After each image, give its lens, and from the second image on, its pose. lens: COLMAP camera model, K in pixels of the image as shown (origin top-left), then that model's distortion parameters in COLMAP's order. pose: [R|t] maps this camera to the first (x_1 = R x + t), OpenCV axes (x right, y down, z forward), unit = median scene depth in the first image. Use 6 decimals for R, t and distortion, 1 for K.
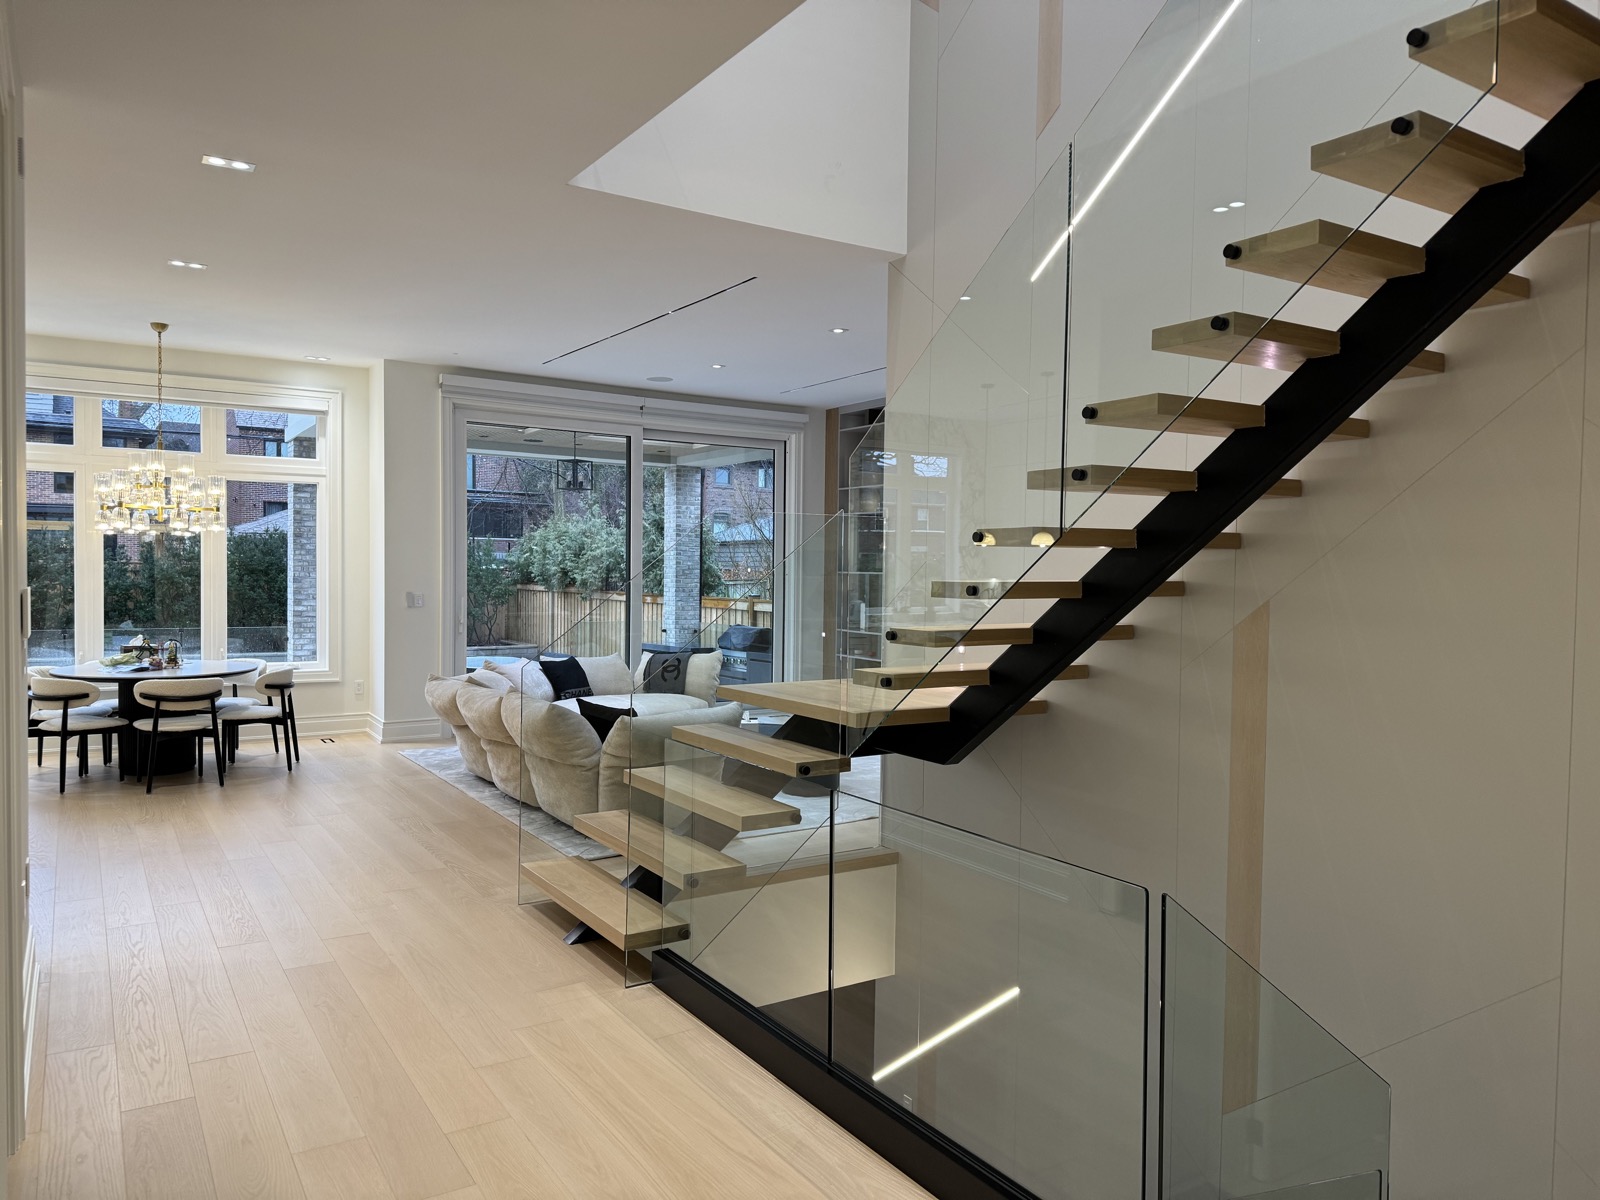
lens RADIAL K [[1136.9, 0, 803.7], [0, 1136.9, 599.1], [0, 0, 1]] dist [0.027861, 0.000044]
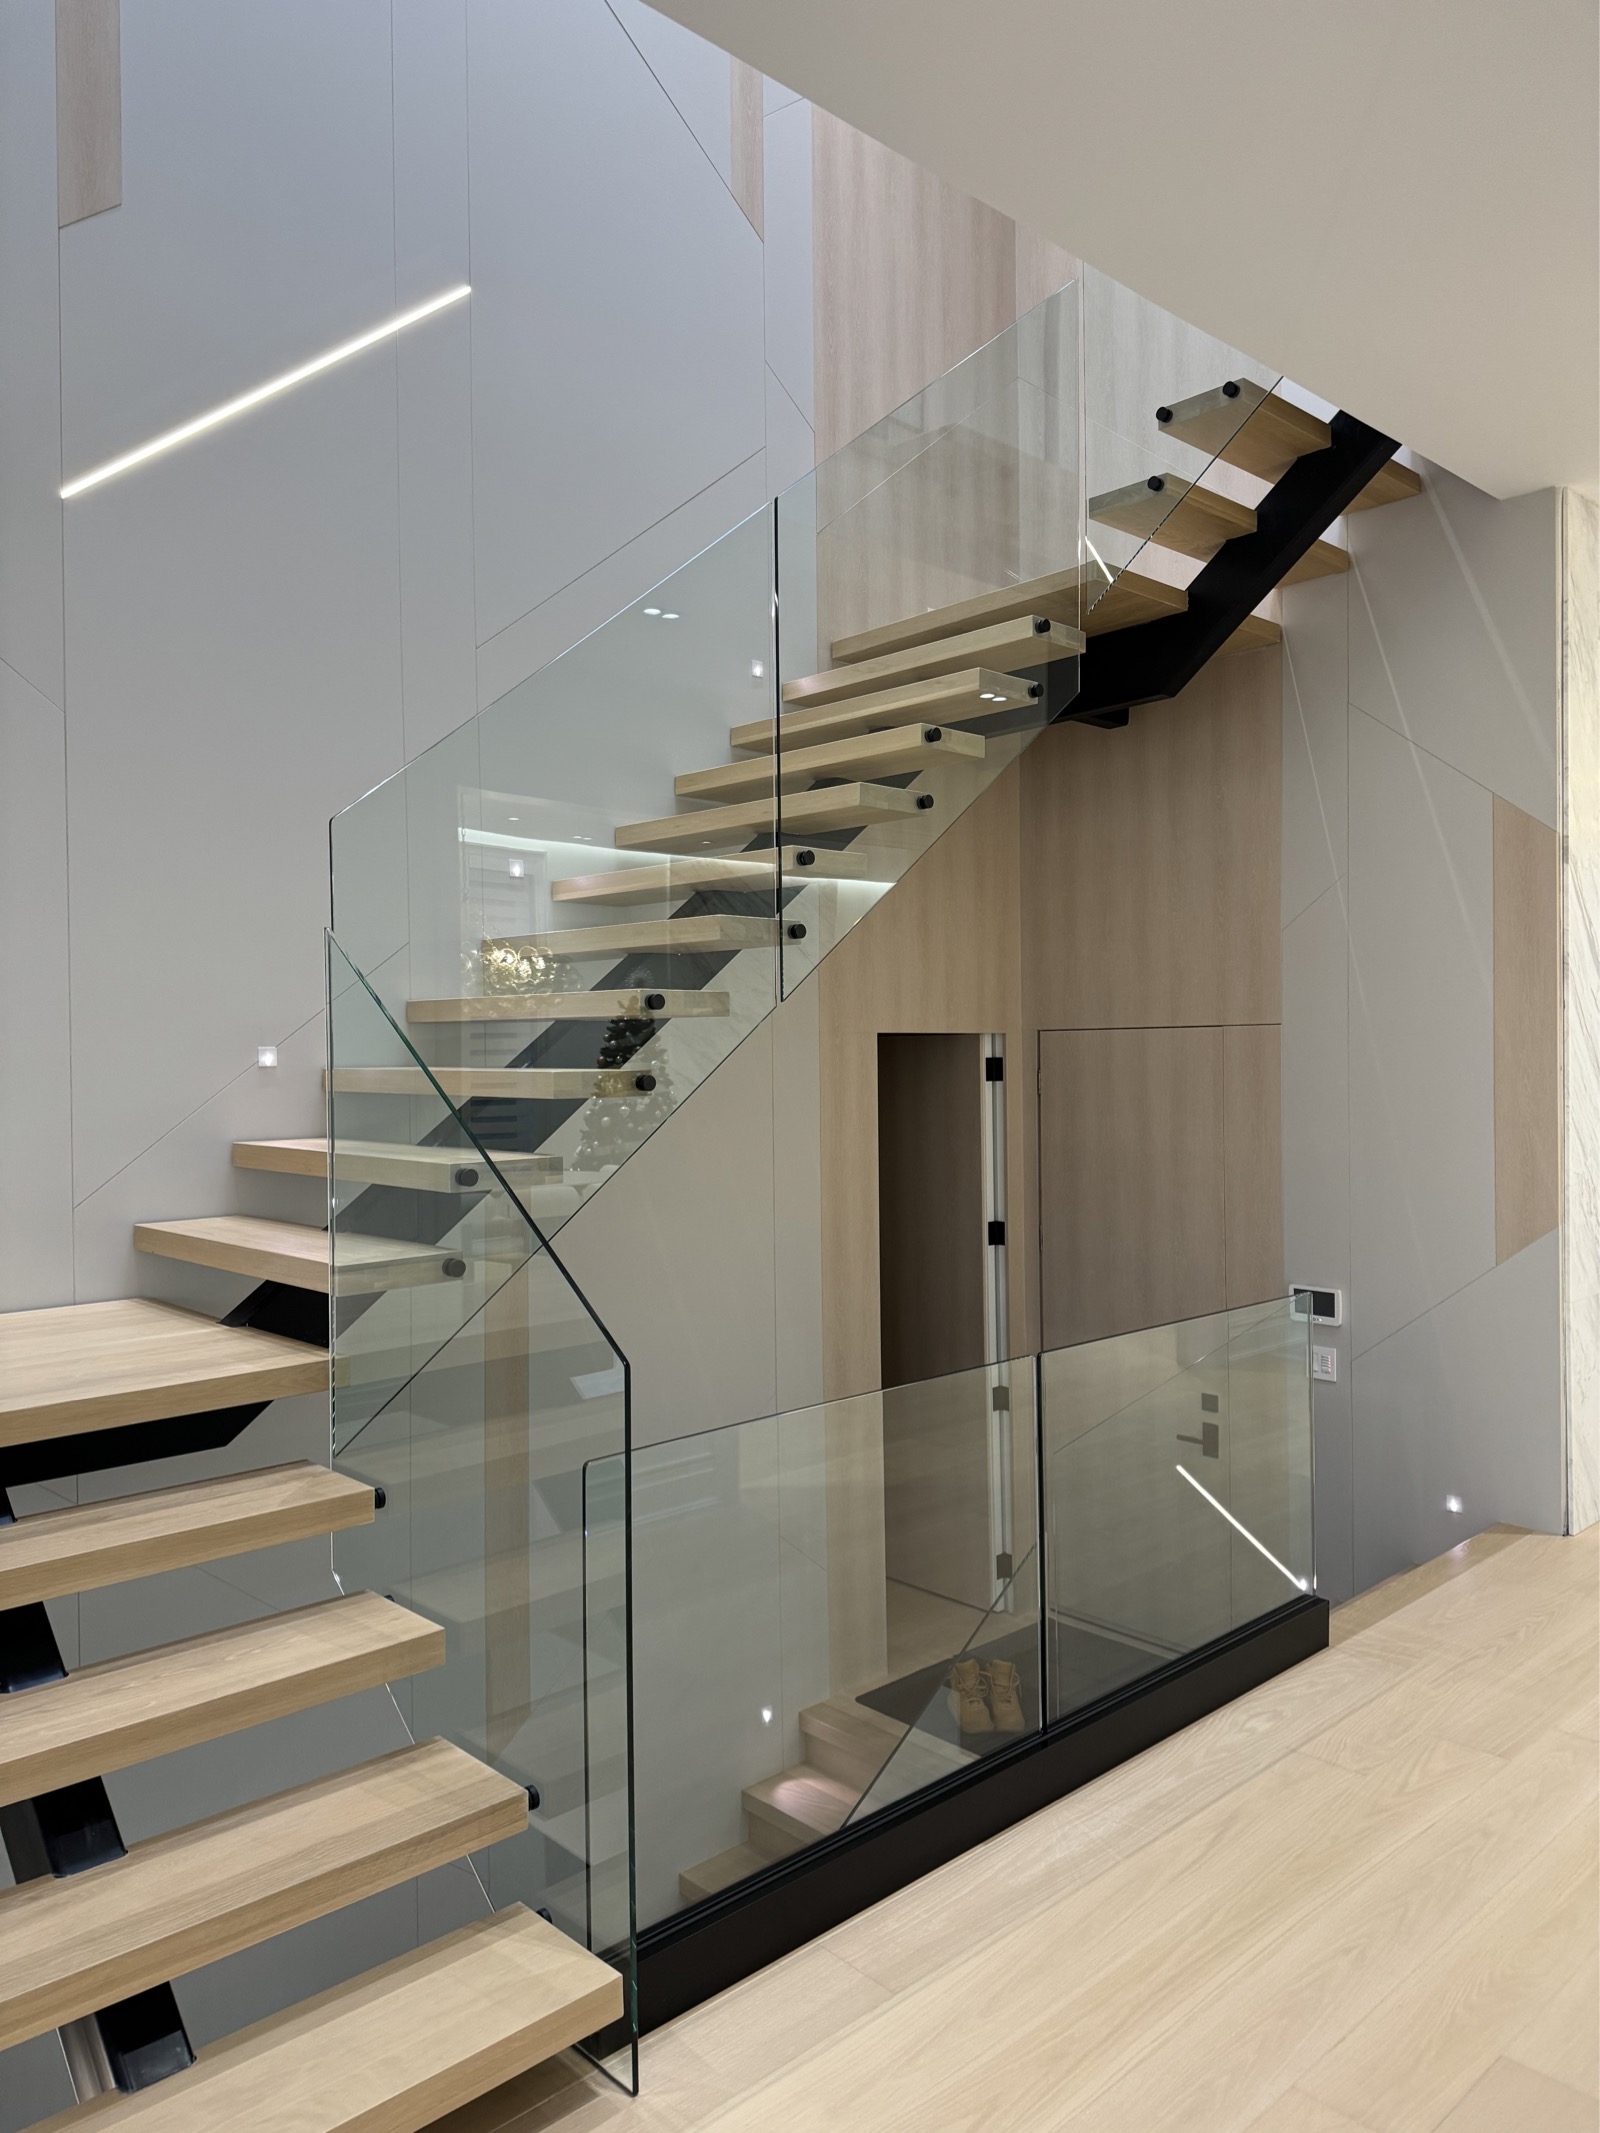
lens RADIAL K [[1515.6, 0, 804.3], [0, 1515.6, 1063.2], [0, 0, 1]] dist [0.027861, 0.000044]
pose [[-0.185374, -0.025901, 0.982327, -0.796808], [0.037201, 0.998751, 0.033354, -0.049983], [-0.981964, 0.042726, -0.184179, 1.174418]]
